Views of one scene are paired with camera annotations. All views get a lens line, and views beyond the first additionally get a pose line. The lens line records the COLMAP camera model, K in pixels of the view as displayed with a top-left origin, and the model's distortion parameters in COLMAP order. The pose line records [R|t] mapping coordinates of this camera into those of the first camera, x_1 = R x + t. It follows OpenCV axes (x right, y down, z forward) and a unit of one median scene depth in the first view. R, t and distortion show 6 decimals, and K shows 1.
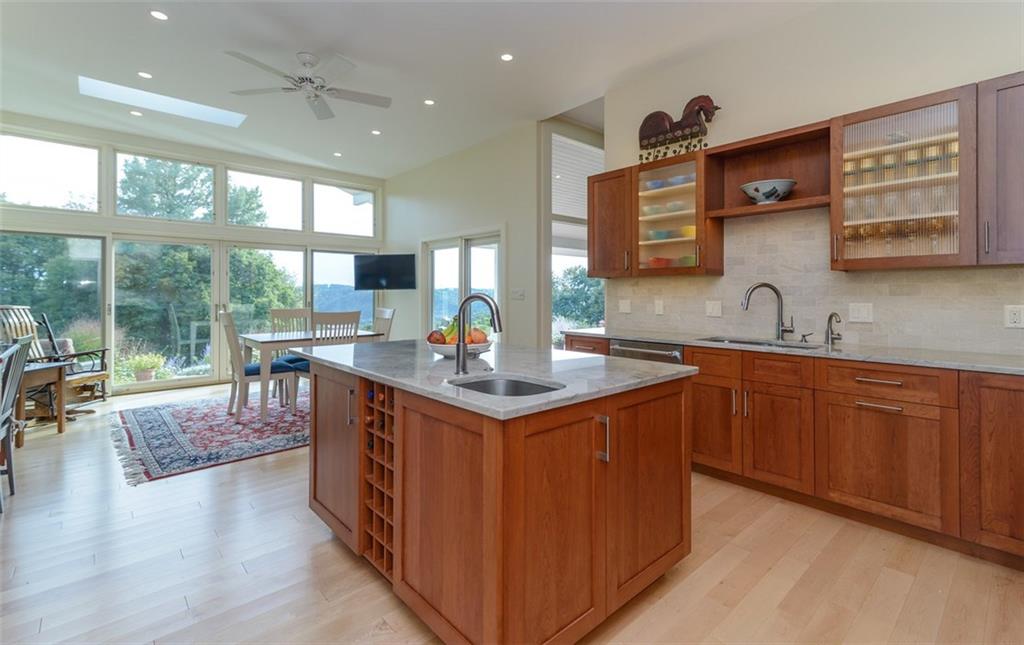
lens RADIAL K [[462.6, 0, 521.6], [0, 462.6, 291.3], [0, 0, 1]] dist [0.016349, 0.000172]
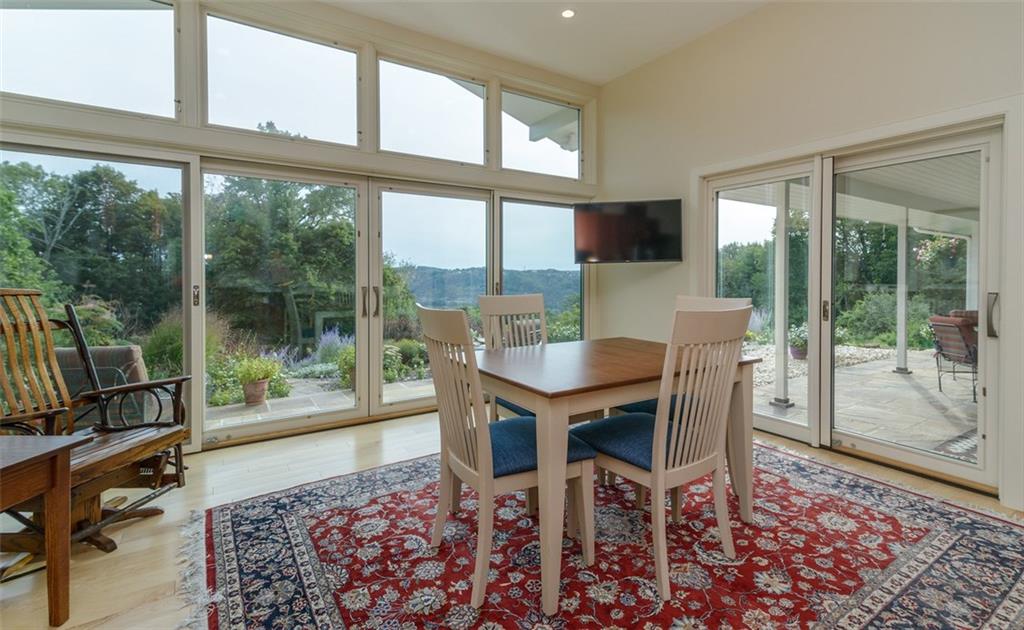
lens RADIAL K [[476.0, 0, 537.9], [0, 476.0, 280.6], [0, 0, 1]] dist [0.020159, -0.000354]
pose [[0.989629, 0.002875, -0.143615, -0.311679], [-0.000690, 0.999883, 0.015259, 0.009836], [0.143642, -0.015002, 0.989516, 0.386886]]
